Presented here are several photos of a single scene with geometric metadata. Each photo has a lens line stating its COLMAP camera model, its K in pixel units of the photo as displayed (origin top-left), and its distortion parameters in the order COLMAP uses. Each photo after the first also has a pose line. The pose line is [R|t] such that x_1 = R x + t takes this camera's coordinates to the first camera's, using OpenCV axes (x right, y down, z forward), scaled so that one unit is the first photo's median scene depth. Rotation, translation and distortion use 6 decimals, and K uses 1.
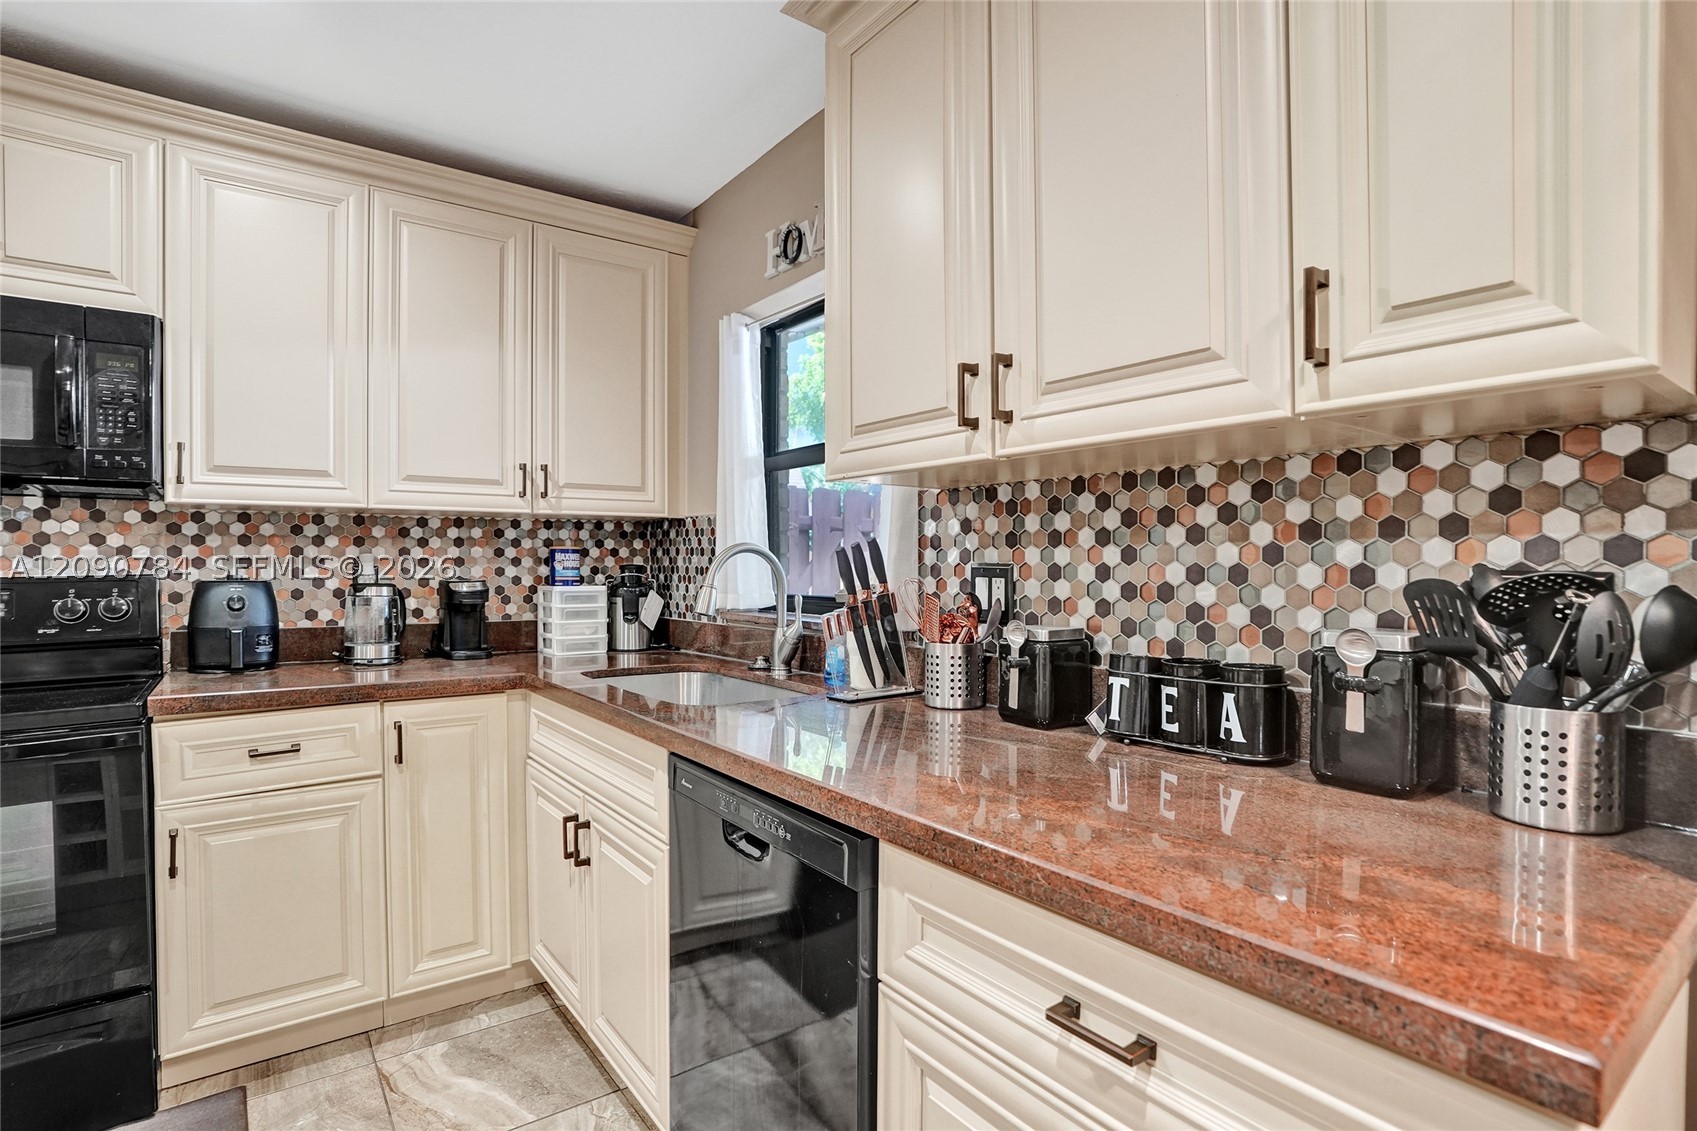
lens RADIAL K [[805.6, 0, 843.6], [0, 805.6, 564.3], [0, 0, 1]] dist [-0.012077, 0.003094]
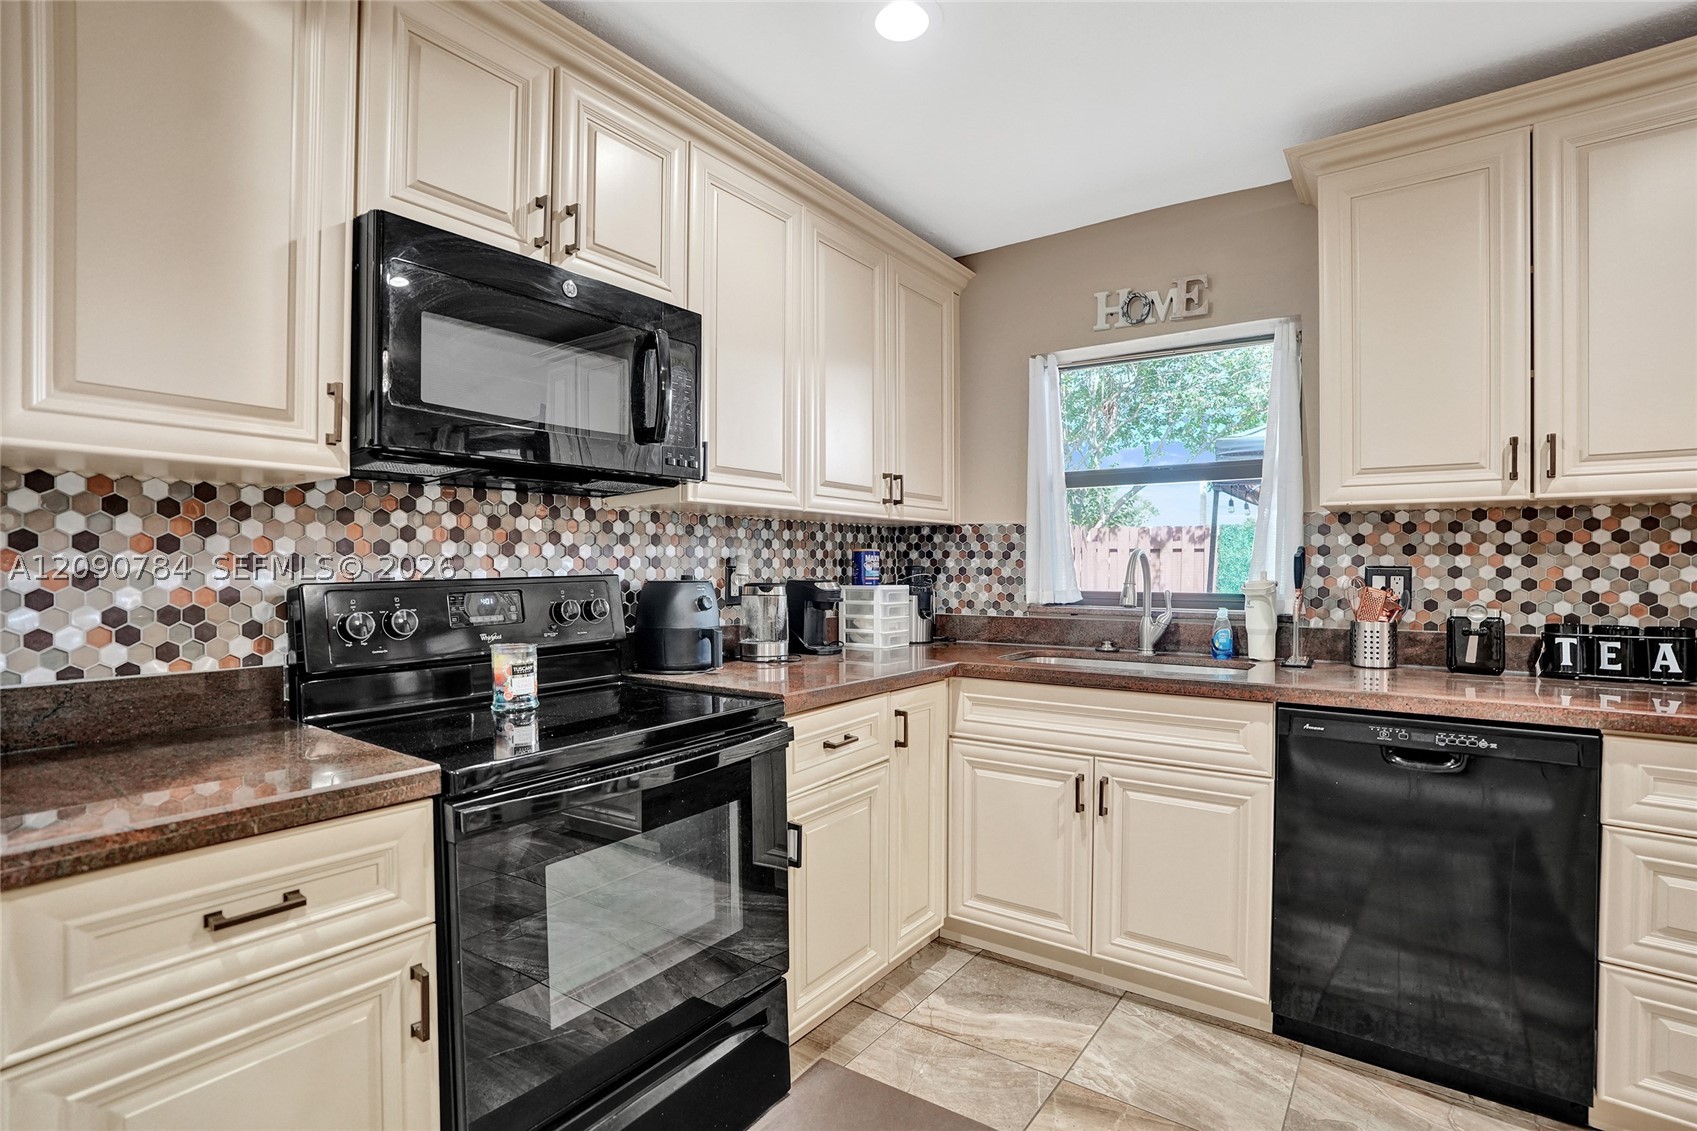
lens RADIAL K [[805.6, 0, 784.0], [0, 805.6, 563.7], [0, 0, 1]] dist [-0.012077, 0.003094]
pose [[0.944670, 0.004033, 0.327996, -1.132464], [-0.003081, 0.999989, -0.003421, 0.002485], [-0.328007, 0.002221, 0.944673, 0.013067]]
